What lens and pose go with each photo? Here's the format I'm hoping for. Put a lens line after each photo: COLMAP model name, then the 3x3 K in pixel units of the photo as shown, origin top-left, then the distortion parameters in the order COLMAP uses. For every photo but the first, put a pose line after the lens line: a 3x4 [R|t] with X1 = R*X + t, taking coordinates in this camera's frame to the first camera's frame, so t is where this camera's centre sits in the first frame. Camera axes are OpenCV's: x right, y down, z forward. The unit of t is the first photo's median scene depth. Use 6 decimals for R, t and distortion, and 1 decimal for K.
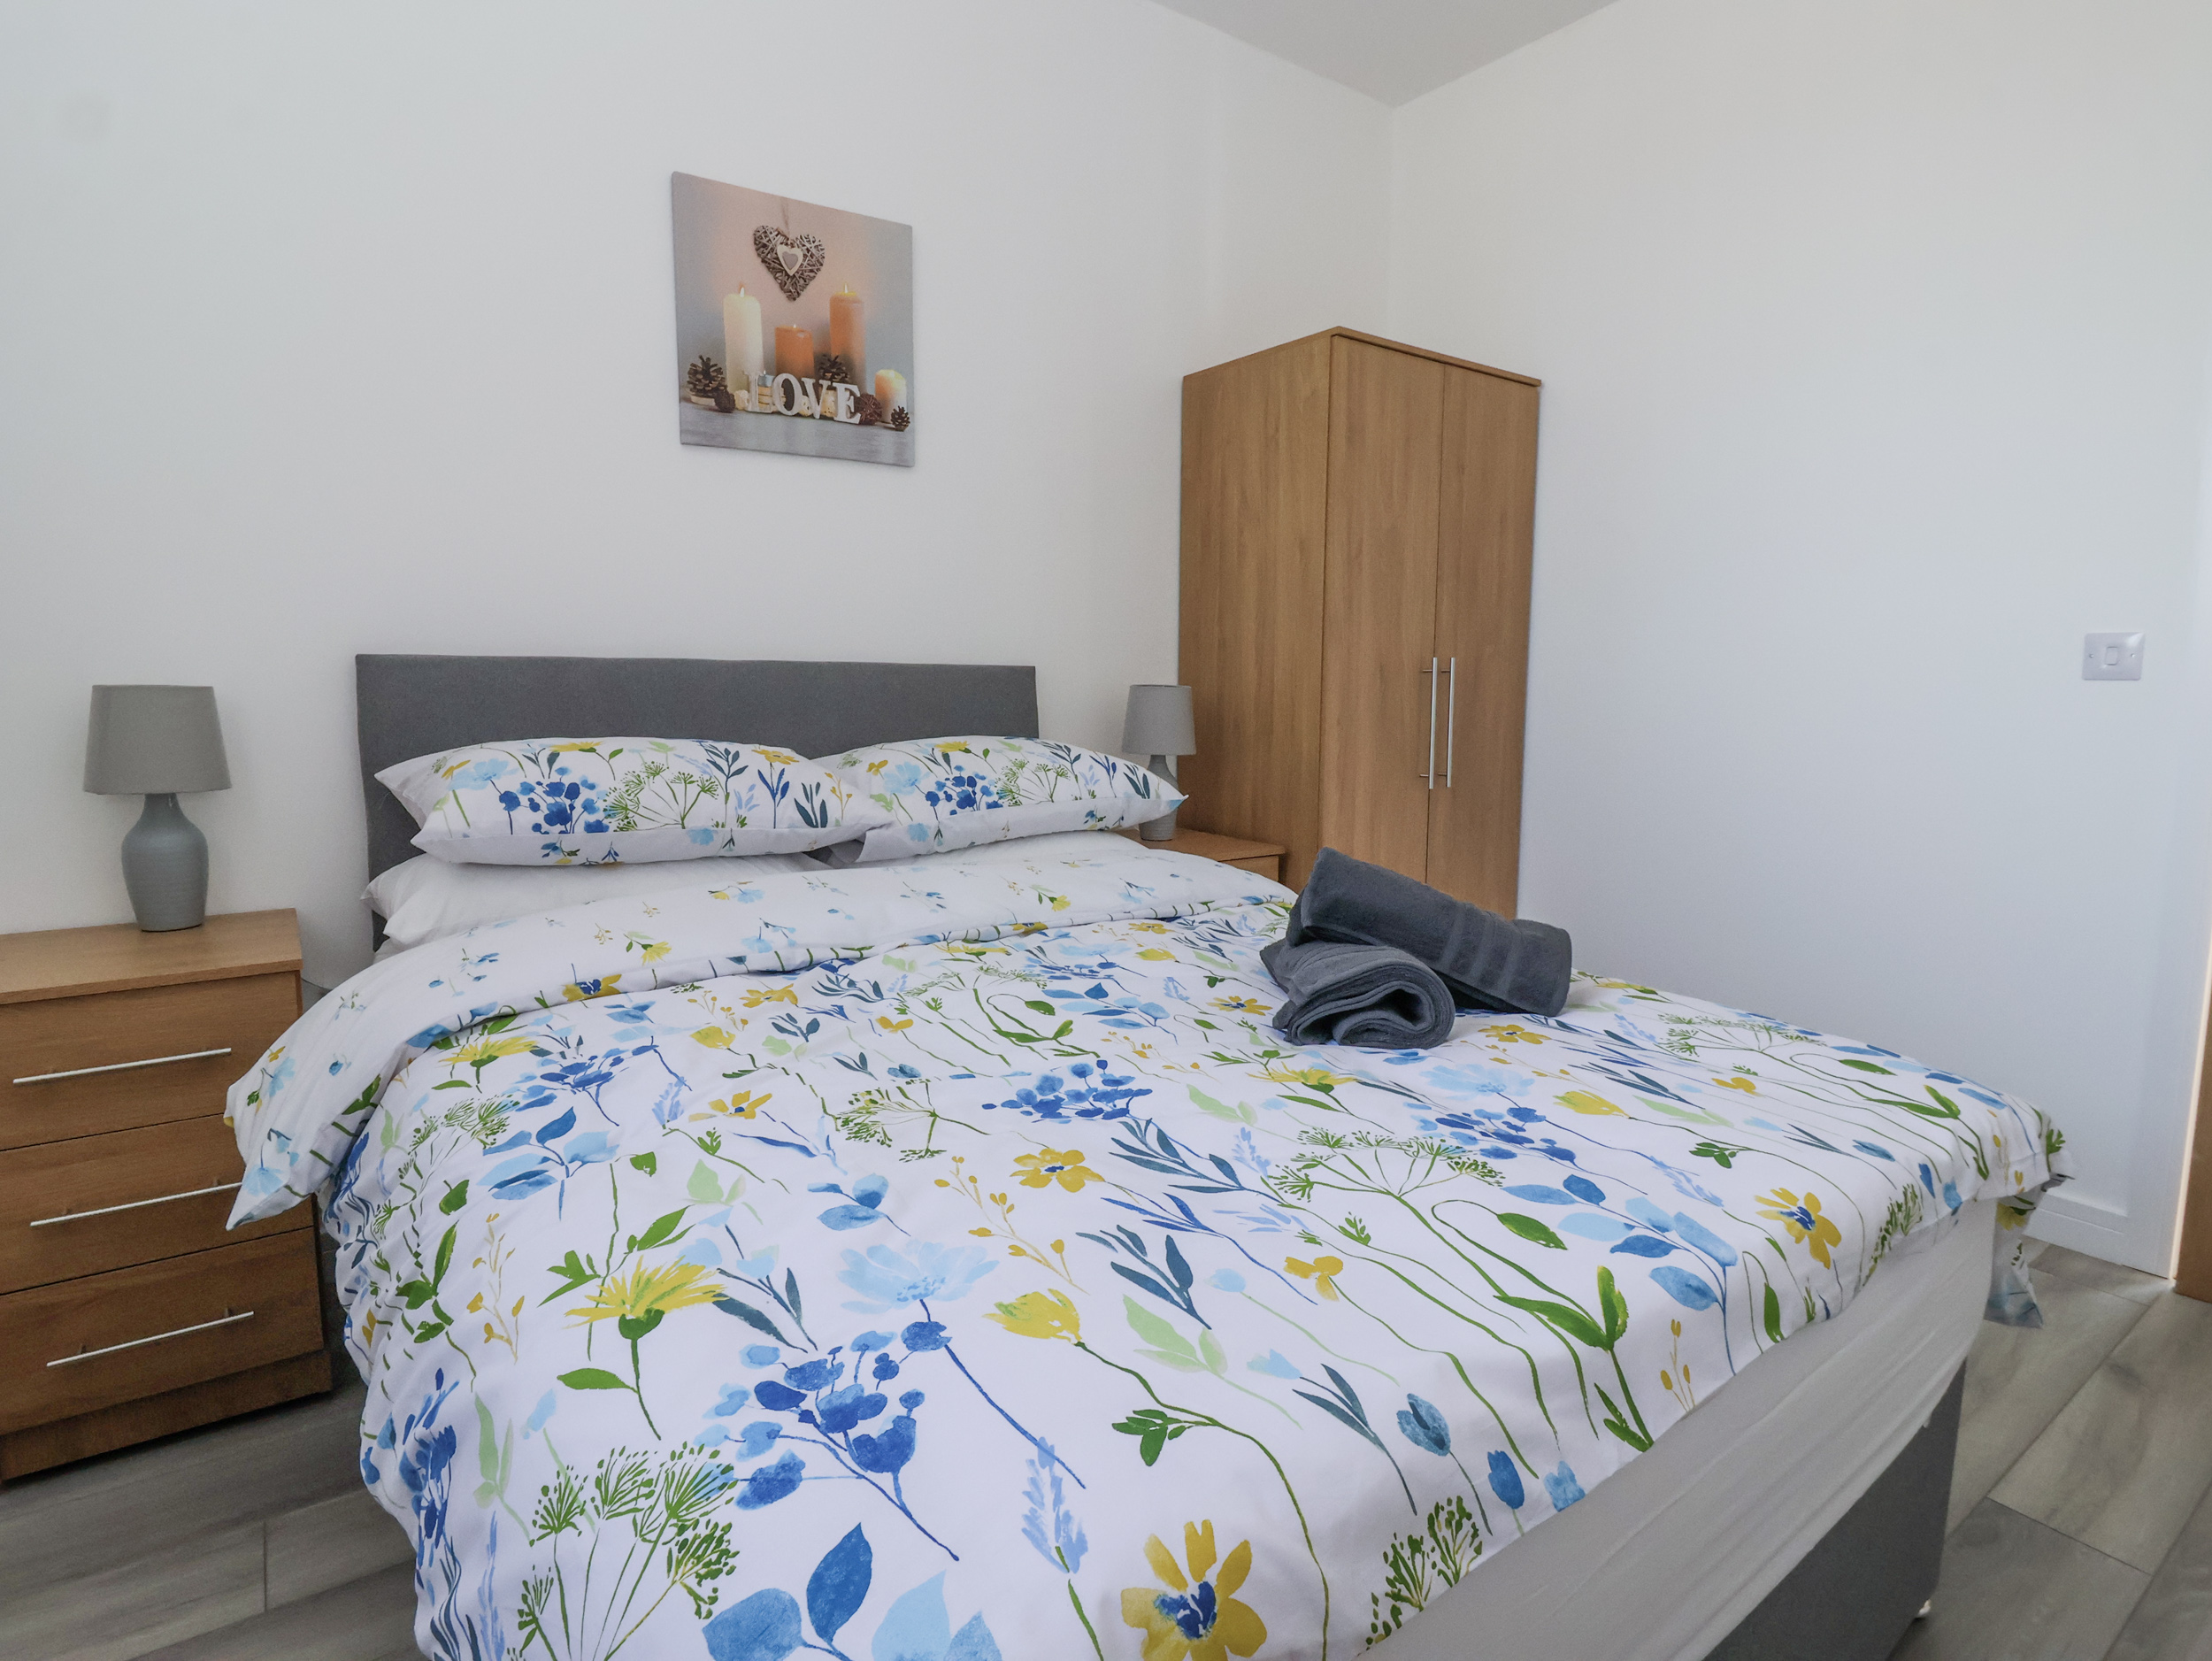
lens RADIAL K [[1125.2, 0, 1091.2], [0, 1125.2, 808.6], [0, 0, 1]] dist [-0.006380, -0.001797]
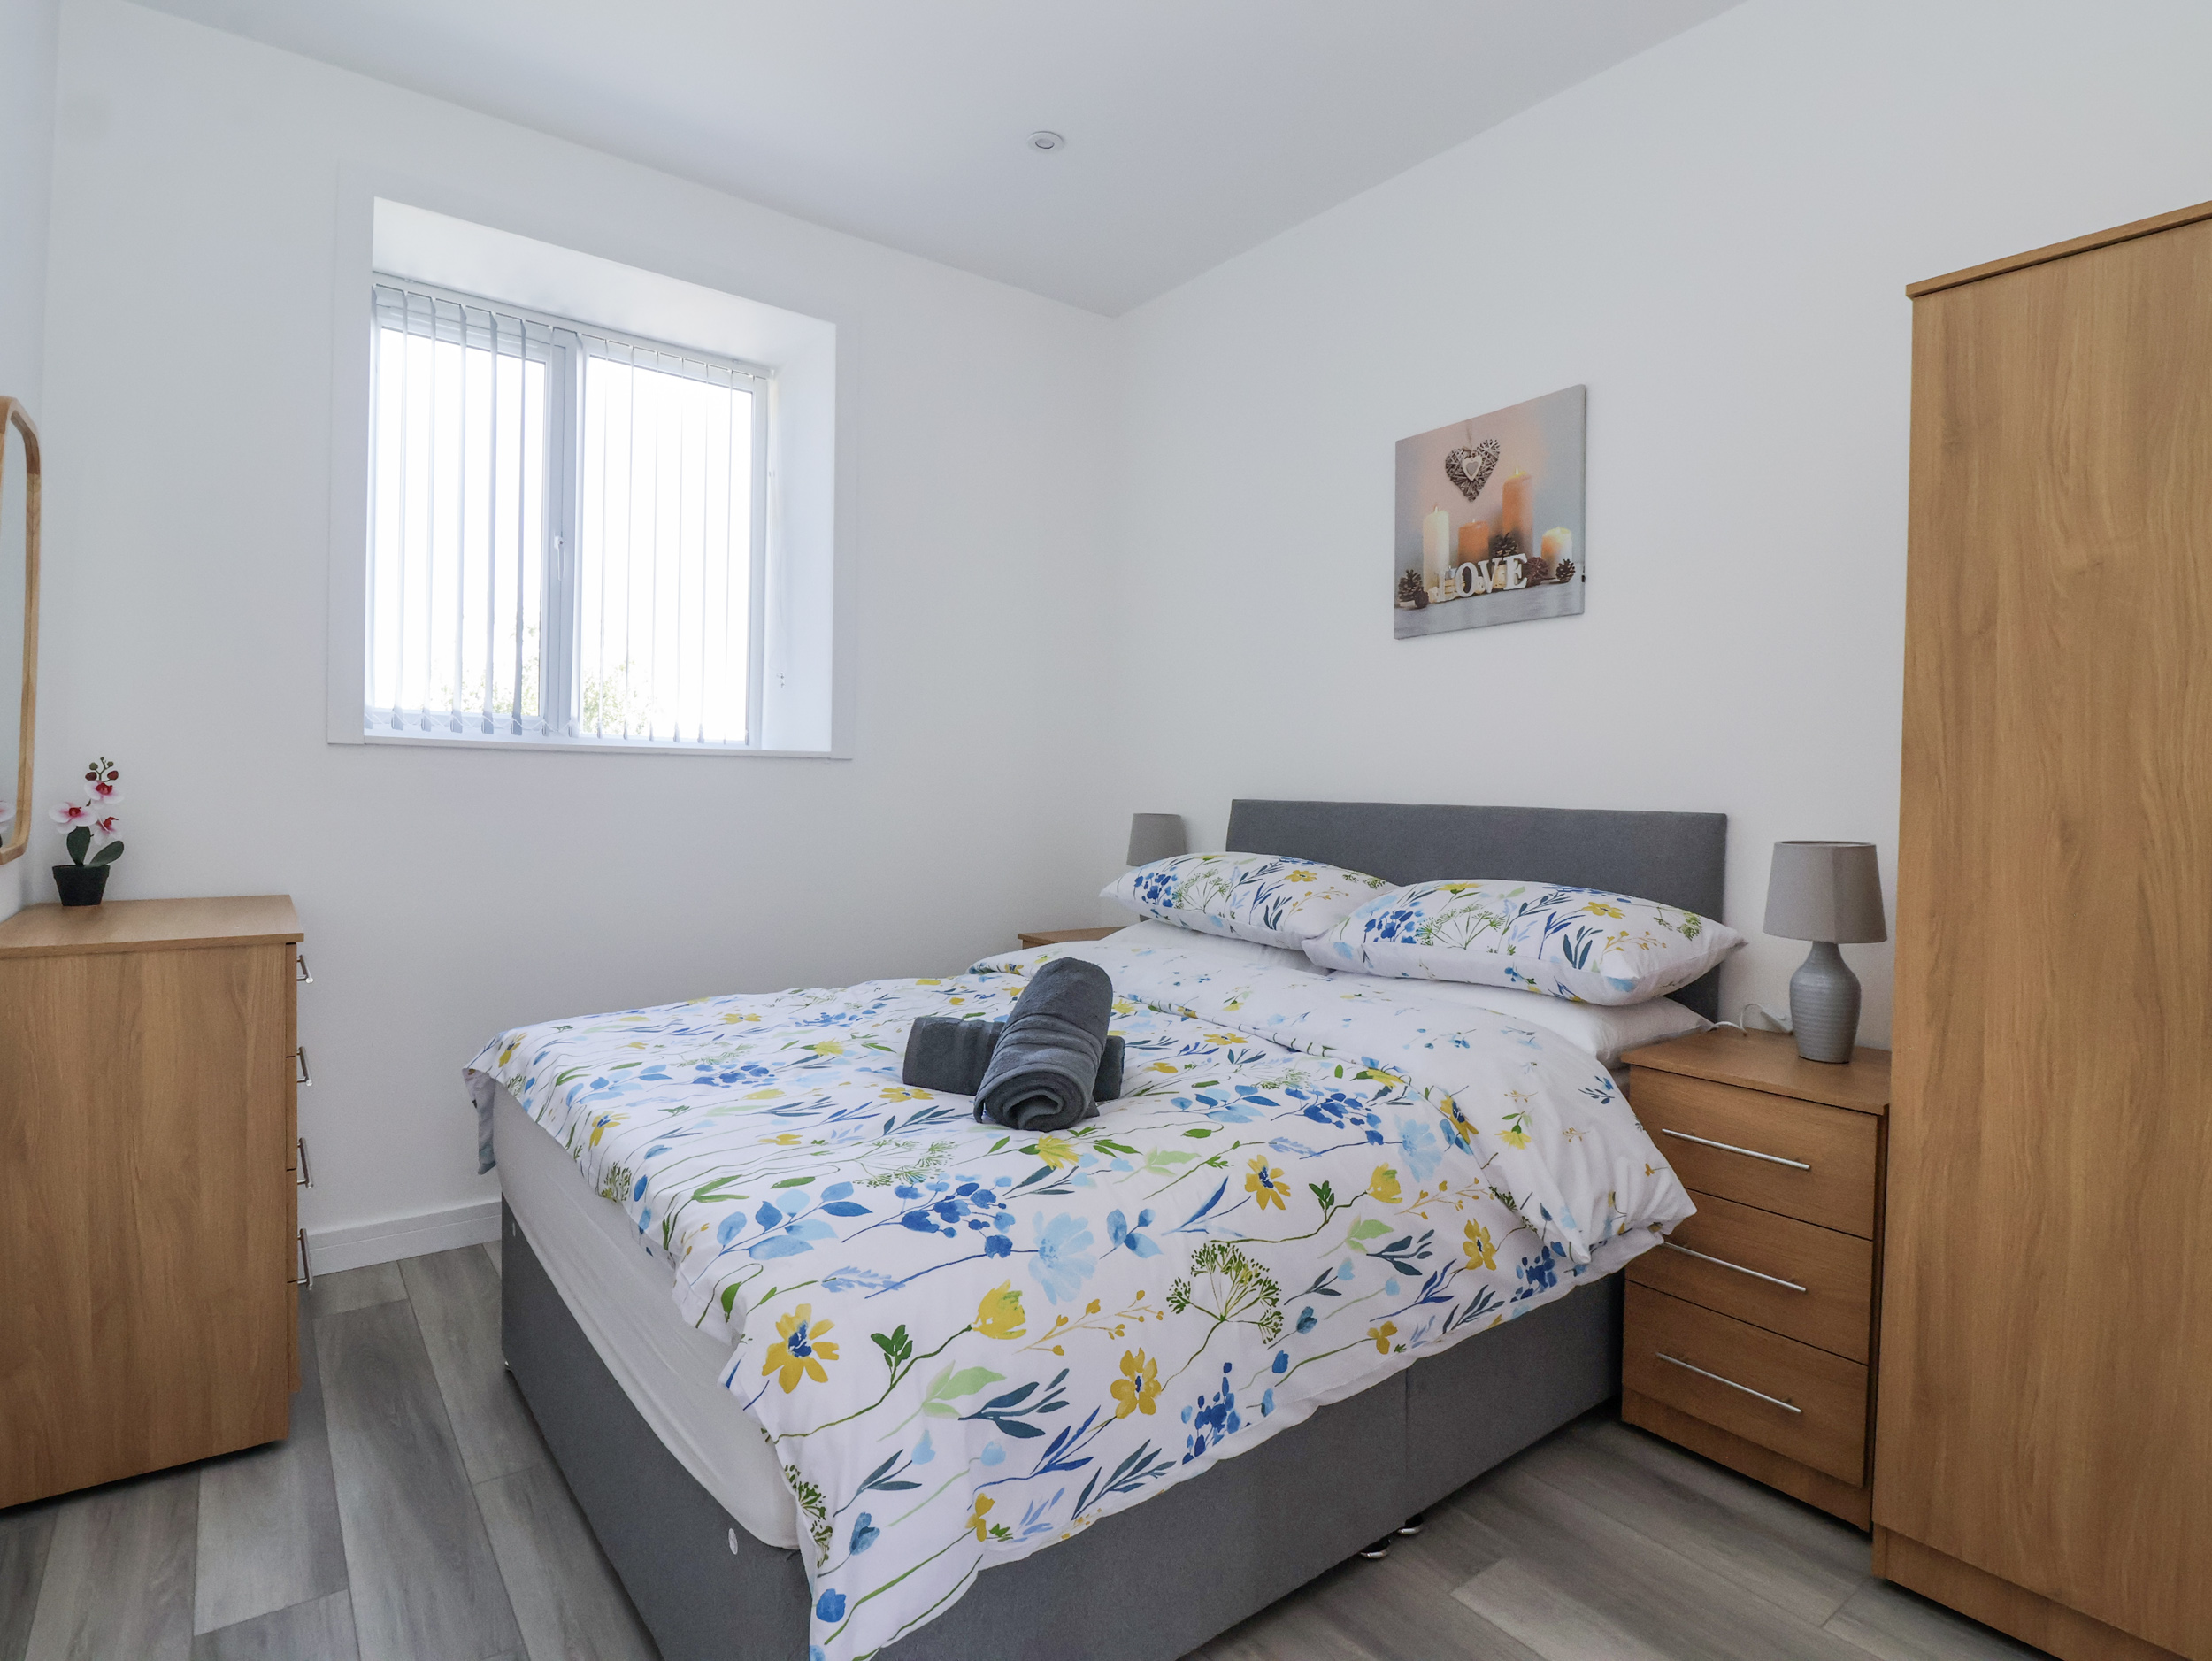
lens RADIAL K [[1125.2, 0, 1095.4], [0, 1125.2, 821.0], [0, 0, 1]] dist [-0.006380, -0.001797]
pose [[0.041983, 0.022777, -0.998859, 0.902806], [-0.131126, 0.991218, 0.017091, -0.088477], [0.990476, 0.130259, 0.044601, 0.601396]]
